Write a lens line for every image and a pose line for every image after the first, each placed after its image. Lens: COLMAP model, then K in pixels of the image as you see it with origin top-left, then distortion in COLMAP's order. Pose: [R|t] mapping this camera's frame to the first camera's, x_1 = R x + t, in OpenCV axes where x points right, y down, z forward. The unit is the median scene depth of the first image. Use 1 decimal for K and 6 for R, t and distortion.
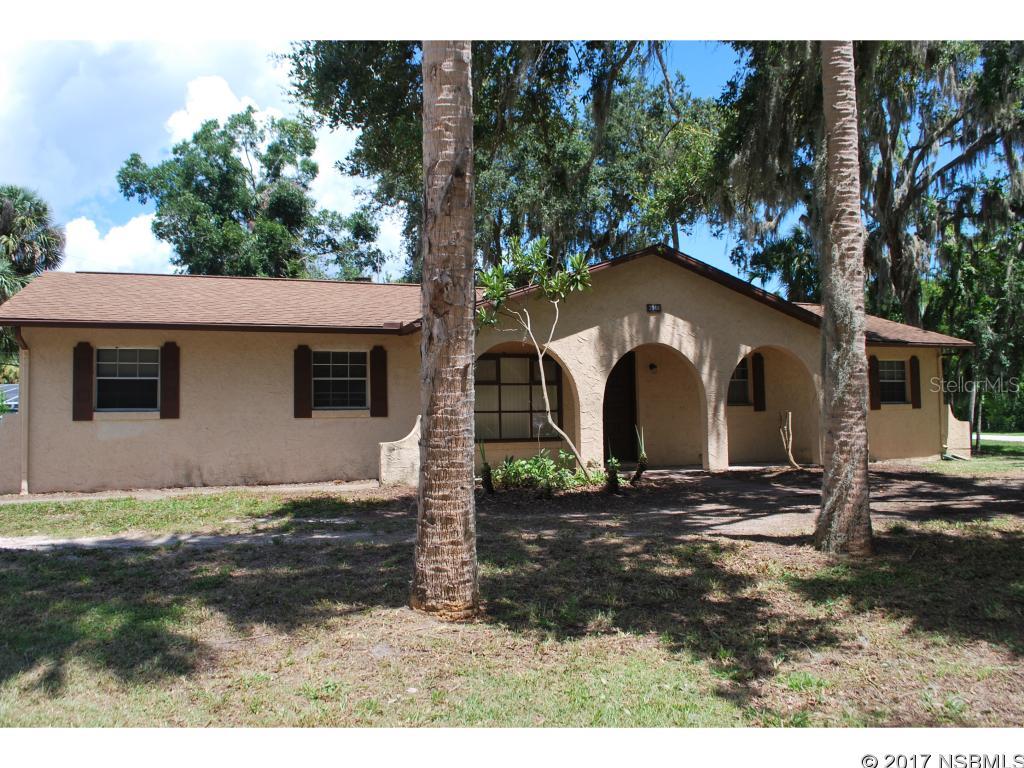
lens RADIAL K [[812.5, 0, 512.0], [0, 812.5, 384.0], [0, 0, 1]] dist [-0.070066, 0.002910]
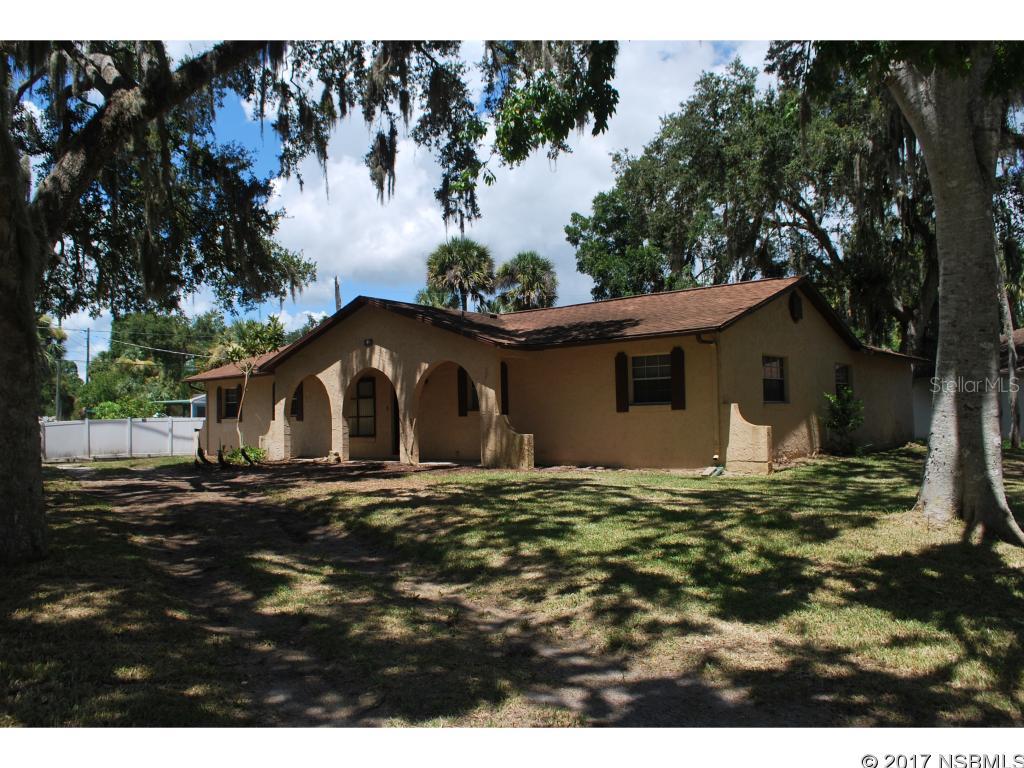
lens RADIAL K [[812.5, 0, 512.0], [0, 812.5, 384.0], [0, 0, 1]] dist [-0.070066, 0.002910]
pose [[0.460237, -0.036495, -0.887046, 1.034590], [0.059868, 0.998156, -0.010004, 0.002002], [0.885775, -0.048502, 0.461573, 0.409443]]
